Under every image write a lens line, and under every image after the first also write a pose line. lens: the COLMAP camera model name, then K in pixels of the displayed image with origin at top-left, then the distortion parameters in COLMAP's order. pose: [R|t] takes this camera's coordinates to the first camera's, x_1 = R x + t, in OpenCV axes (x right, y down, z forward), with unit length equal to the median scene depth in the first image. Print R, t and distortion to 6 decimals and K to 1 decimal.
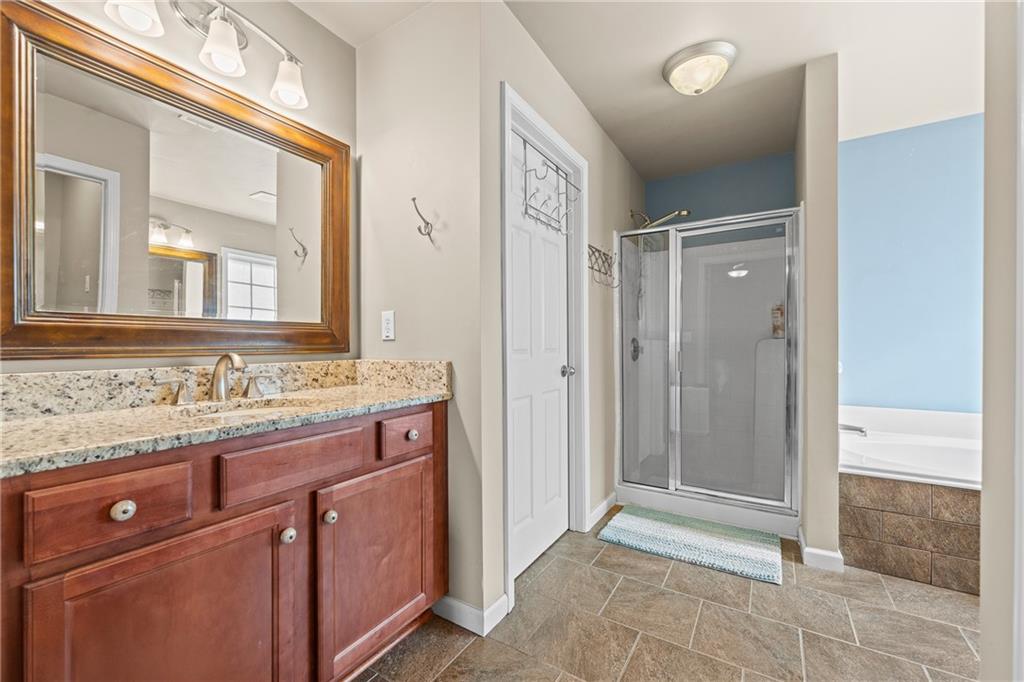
lens RADIAL K [[419.7, 0, 511.1], [0, 419.7, 344.5], [0, 0, 1]] dist [-0.000721, -0.000363]
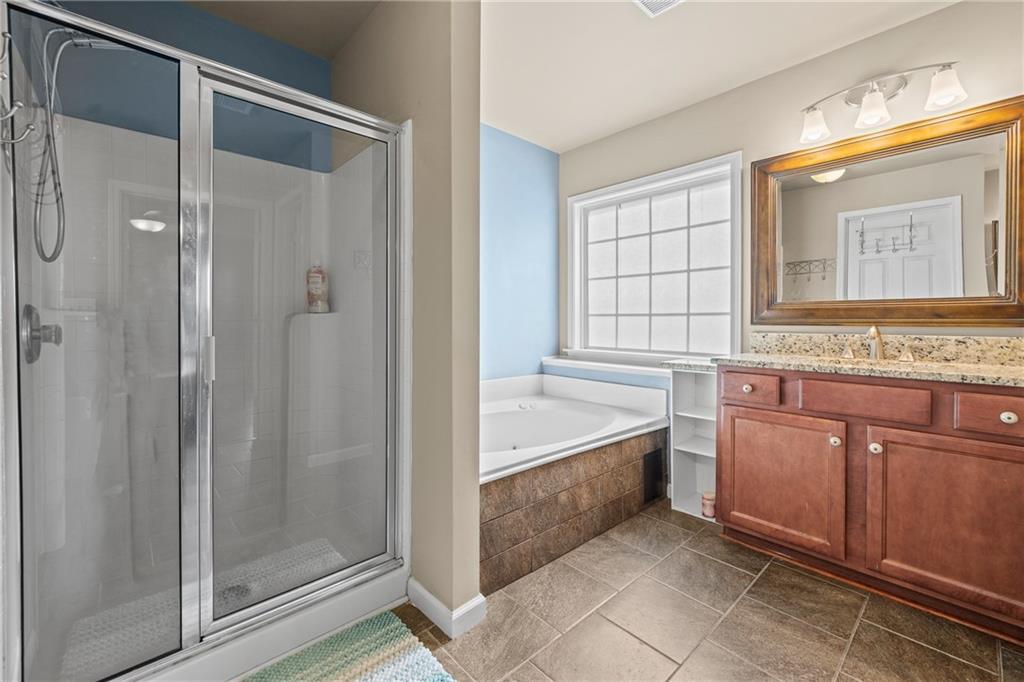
lens RADIAL K [[419.7, 0, 521.8], [0, 419.7, 324.6], [0, 0, 1]] dist [-0.000721, -0.000363]
pose [[0.278512, -0.005966, 0.960414, 0.072216], [0.000938, 0.999982, 0.005940, 0.000636], [-0.960432, -0.000754, 0.278512, 0.728708]]
